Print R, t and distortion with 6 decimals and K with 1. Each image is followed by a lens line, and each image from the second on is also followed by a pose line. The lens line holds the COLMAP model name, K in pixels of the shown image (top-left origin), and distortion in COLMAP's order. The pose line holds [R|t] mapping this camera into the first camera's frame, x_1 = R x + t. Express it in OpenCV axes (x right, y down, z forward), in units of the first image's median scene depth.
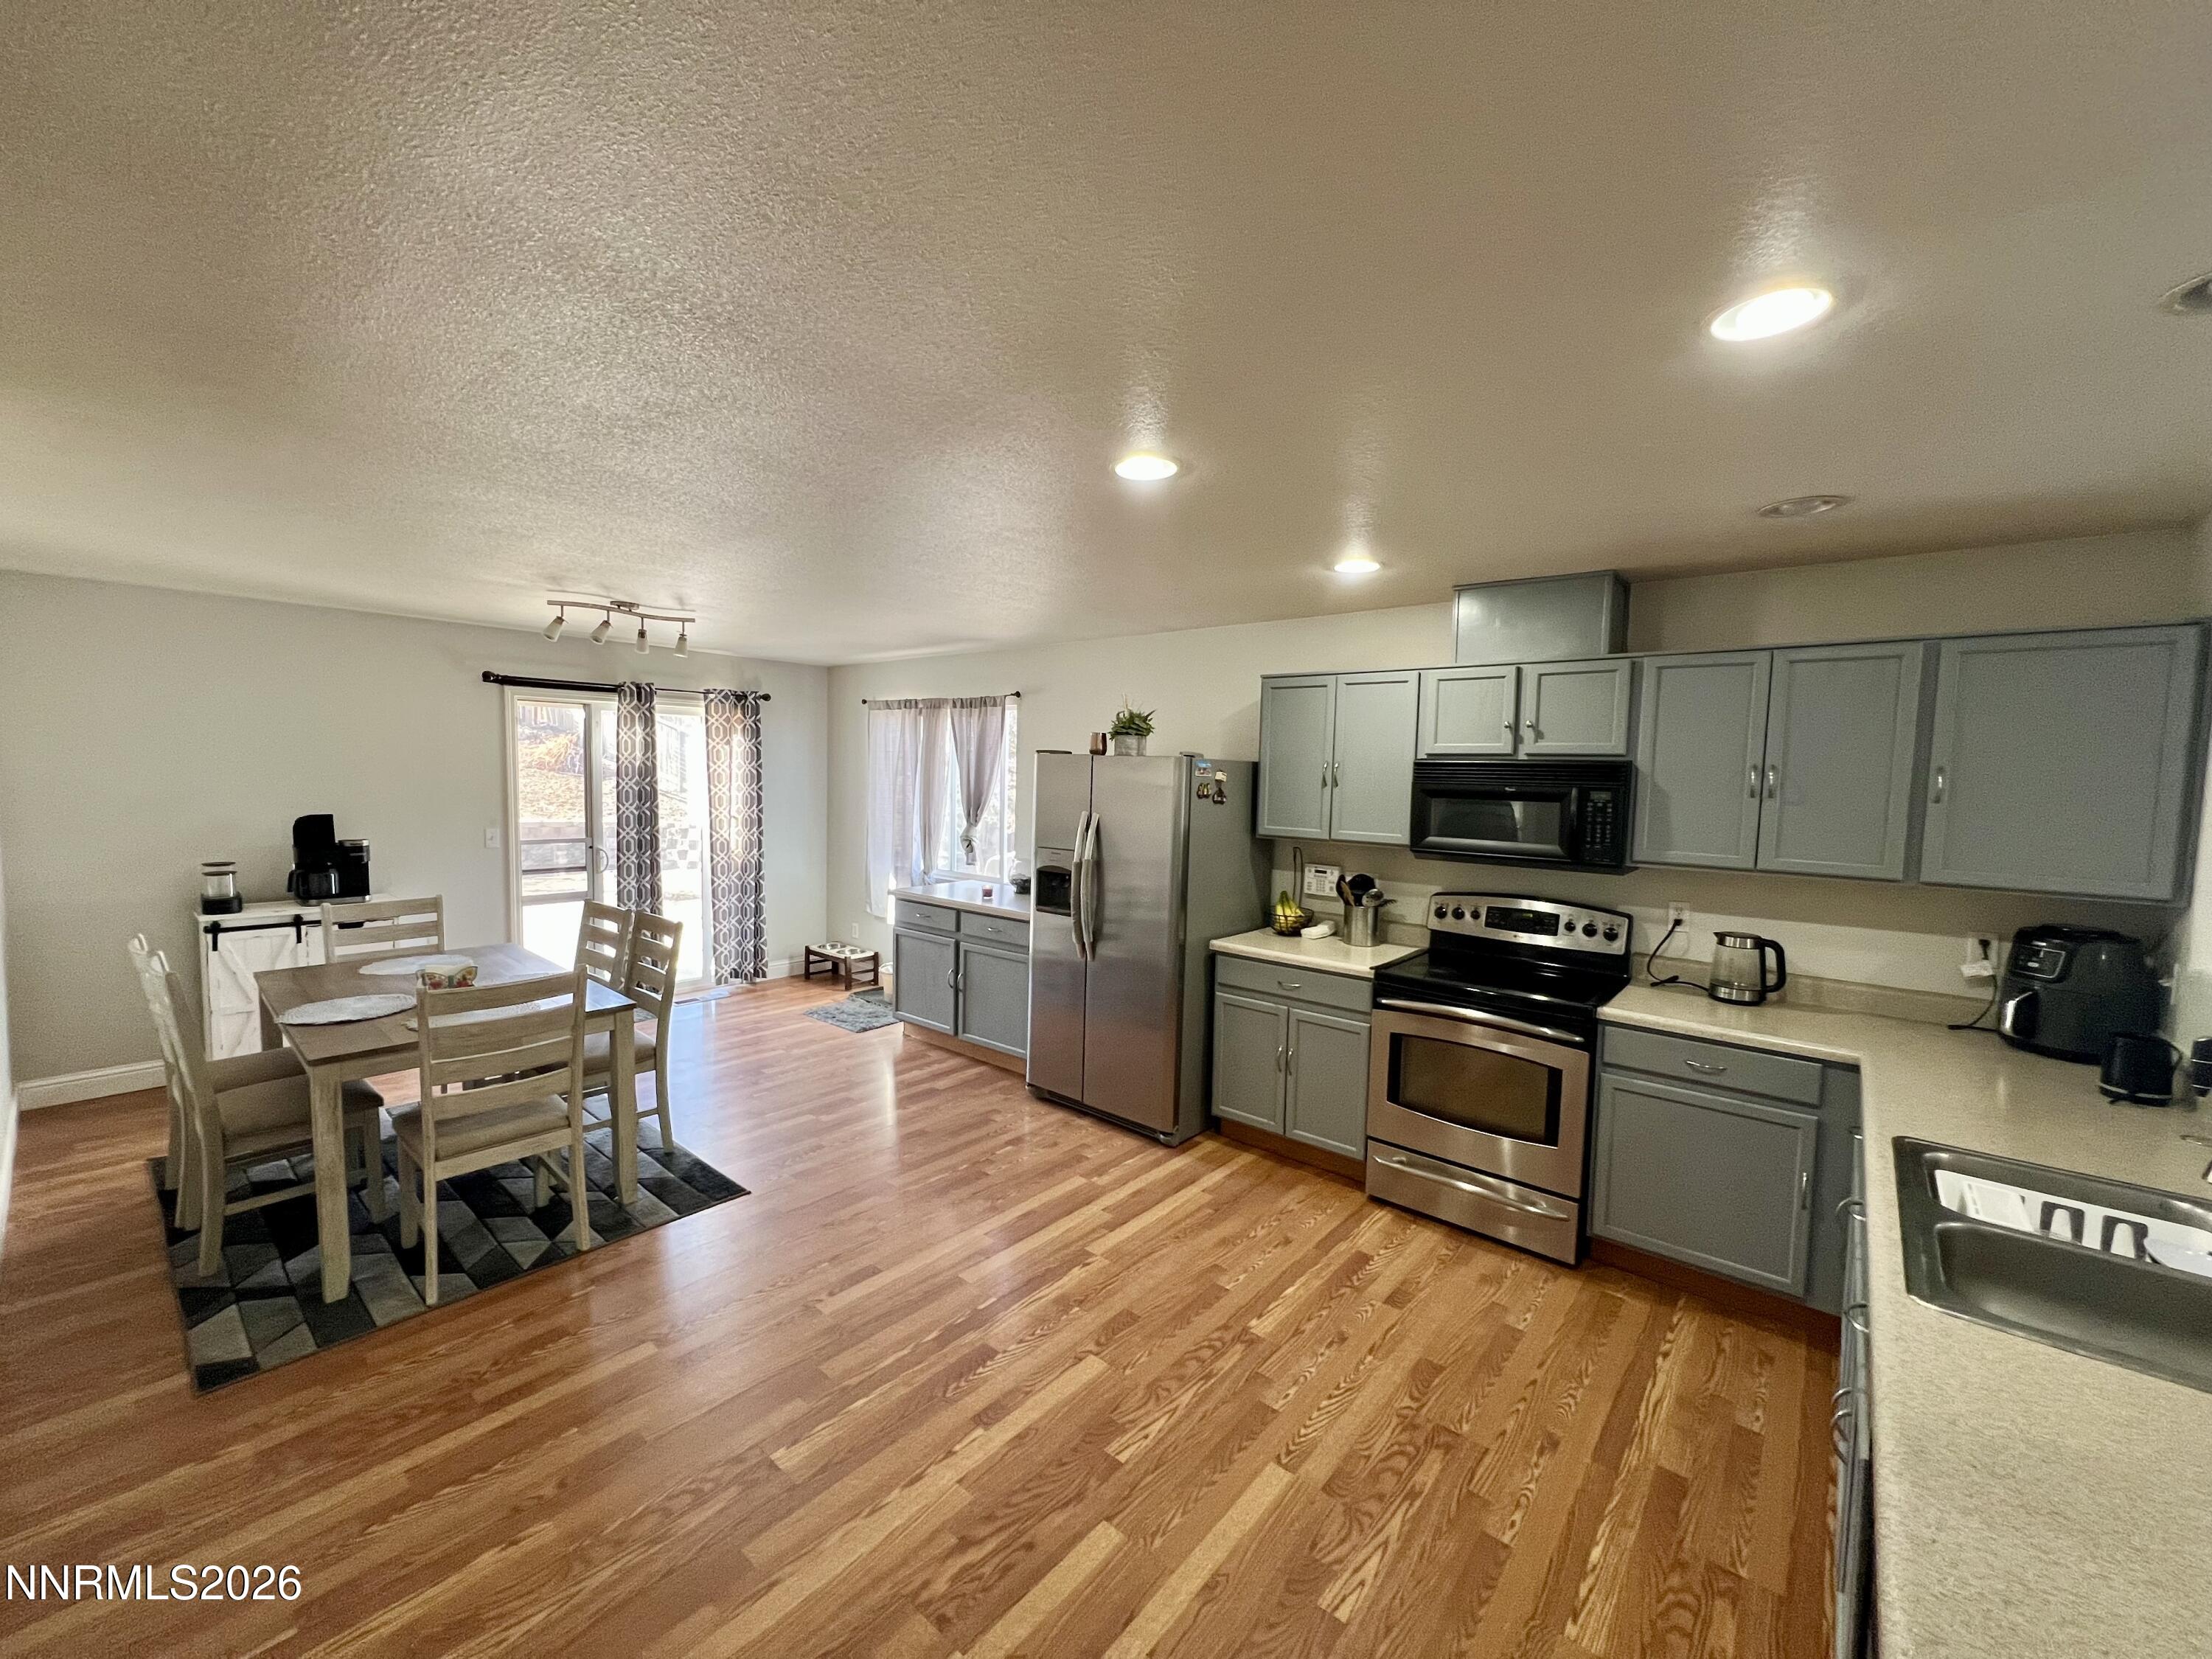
lens RADIAL K [[877.2, 0, 1098.6], [0, 877.2, 825.3], [0, 0, 1]] dist [-0.000414, -0.000077]
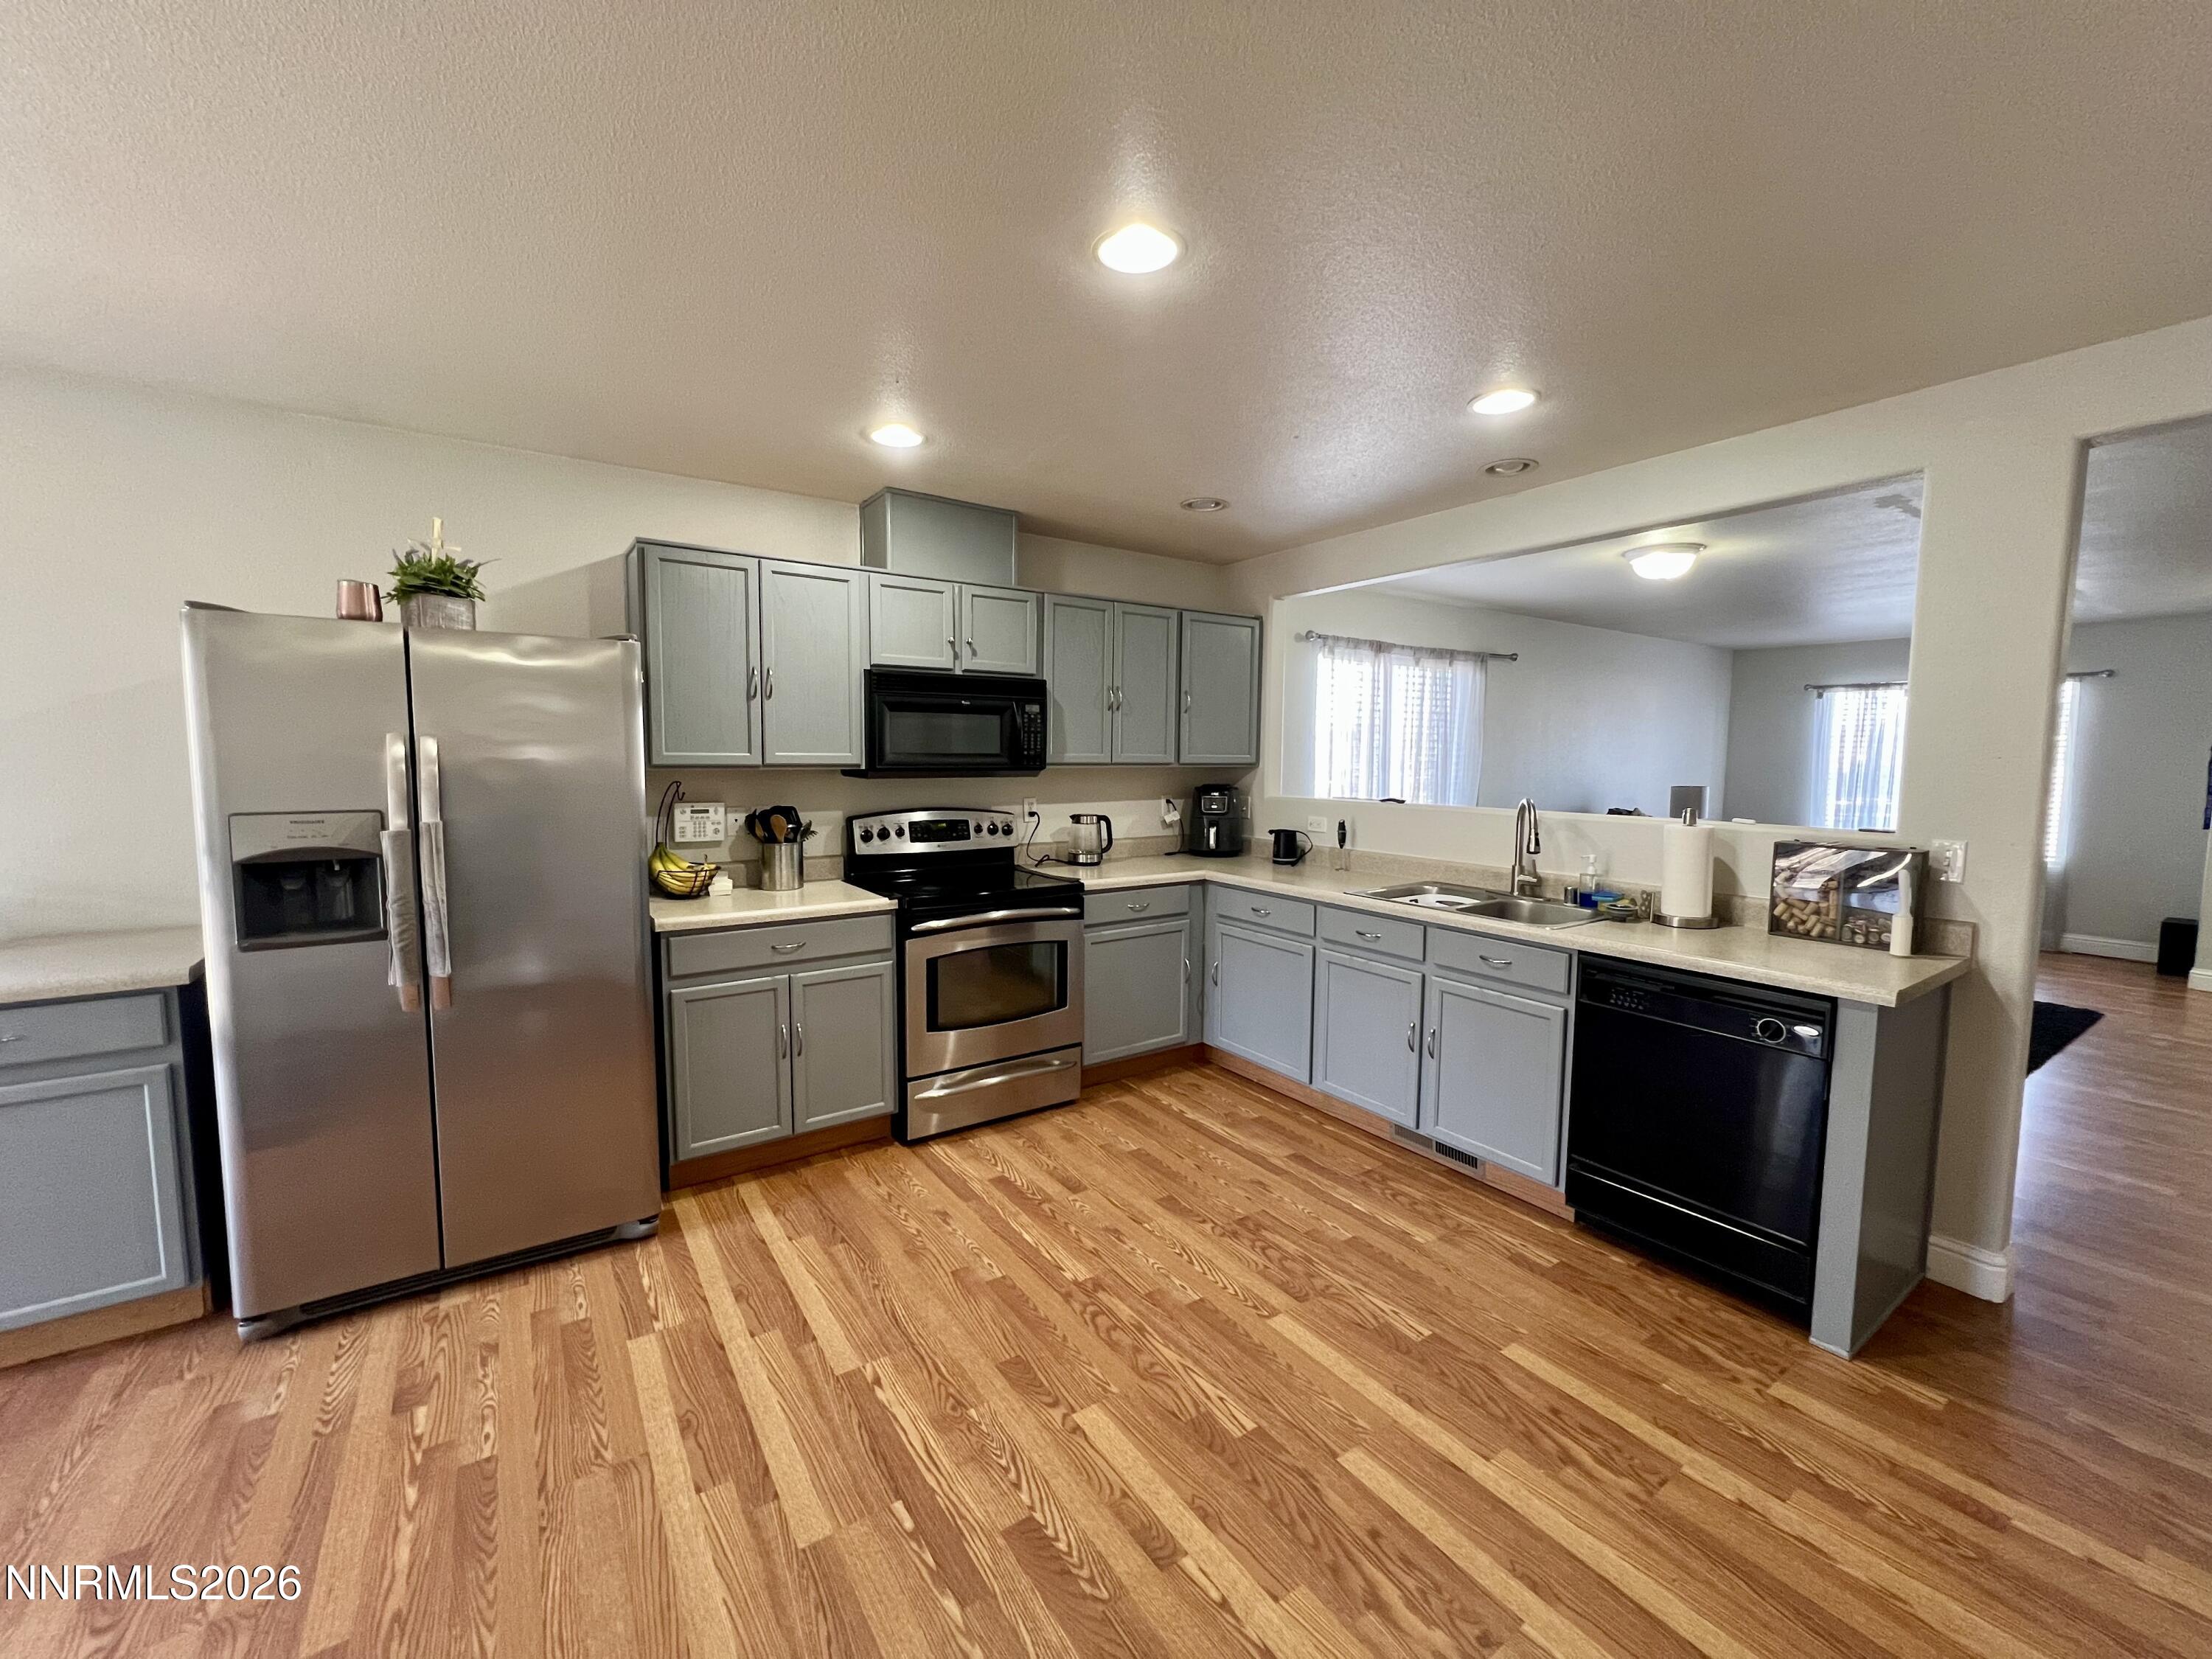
lens RADIAL K [[880.7, 0, 1103.1], [0, 880.7, 829.9], [0, 0, 1]] dist [-0.001597, -0.000147]
pose [[0.265046, -0.106780, 0.958305, -0.524732], [0.057913, 0.993818, 0.094720, 0.021044], [-0.962495, 0.030393, 0.269592, 0.581524]]
